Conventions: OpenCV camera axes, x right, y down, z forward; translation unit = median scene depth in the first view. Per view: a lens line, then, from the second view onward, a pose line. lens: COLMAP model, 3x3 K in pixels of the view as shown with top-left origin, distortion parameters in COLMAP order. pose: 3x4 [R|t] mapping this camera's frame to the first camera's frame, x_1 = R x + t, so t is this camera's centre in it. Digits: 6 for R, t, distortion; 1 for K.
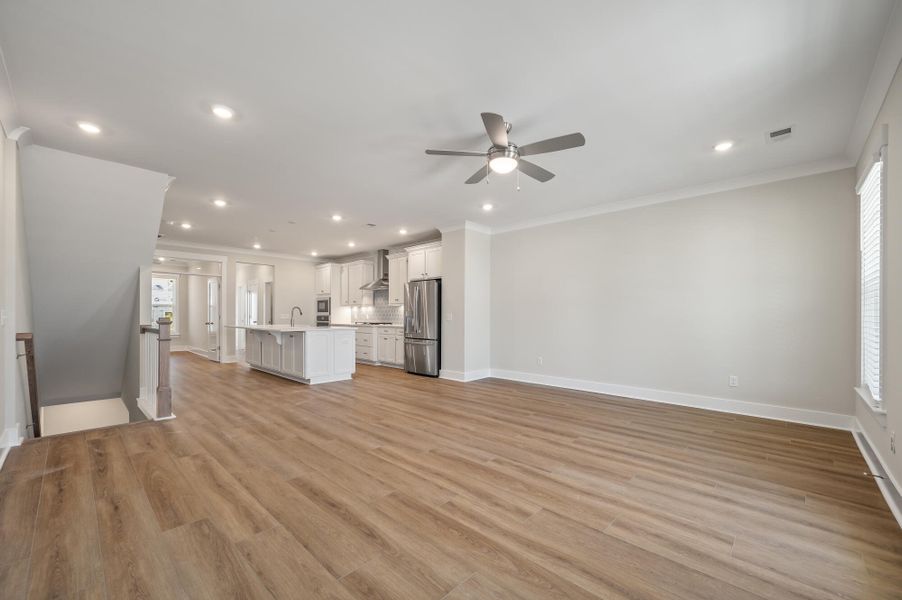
lens RADIAL K [[360.3, 0, 439.1], [0, 360.3, 321.1], [0, 0, 1]] dist [0.002015, -0.000033]
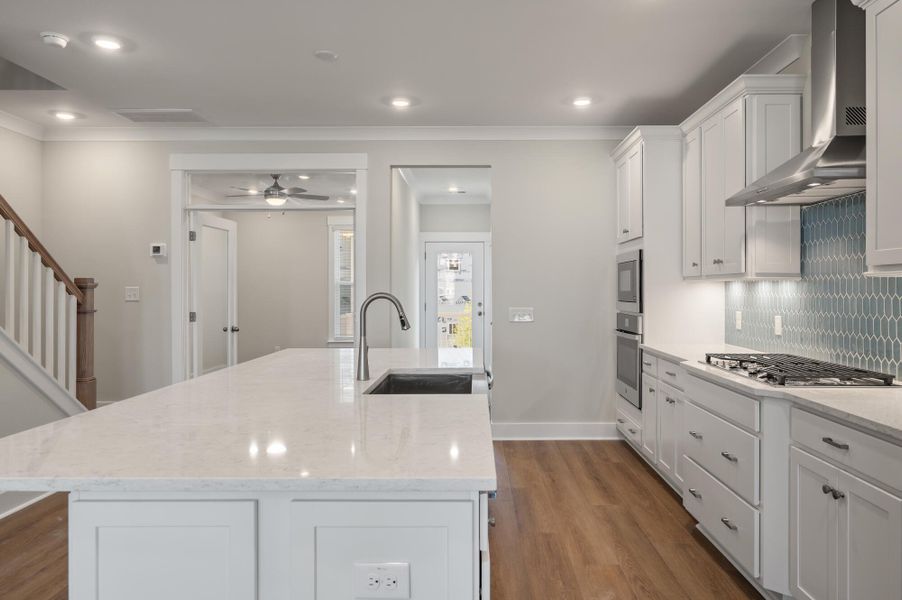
lens RADIAL K [[619.1, 0, 457.9], [0, 619.1, 293.1], [0, 0, 1]] dist [-0.035718, -0.003055]
pose [[0.687366, -0.001117, -0.726310, -0.055532], [-0.008034, 0.999926, -0.009141, -0.028315], [0.726267, 0.012119, 0.687306, 0.592469]]
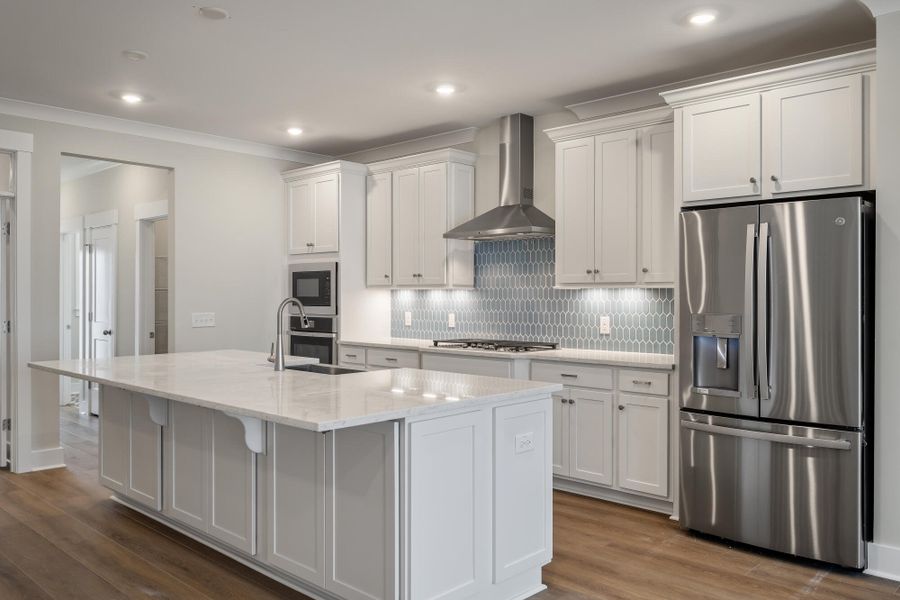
lens RADIAL K [[709.0, 0, 457.5], [0, 709.0, 305.7], [0, 0, 1]] dist [-0.024147, -0.004033]
pose [[0.999666, 0.000692, 0.025846, -0.214428], [-0.000525, 0.999979, -0.006450, -0.022293], [-0.025850, 0.006434, 0.999645, 0.347504]]
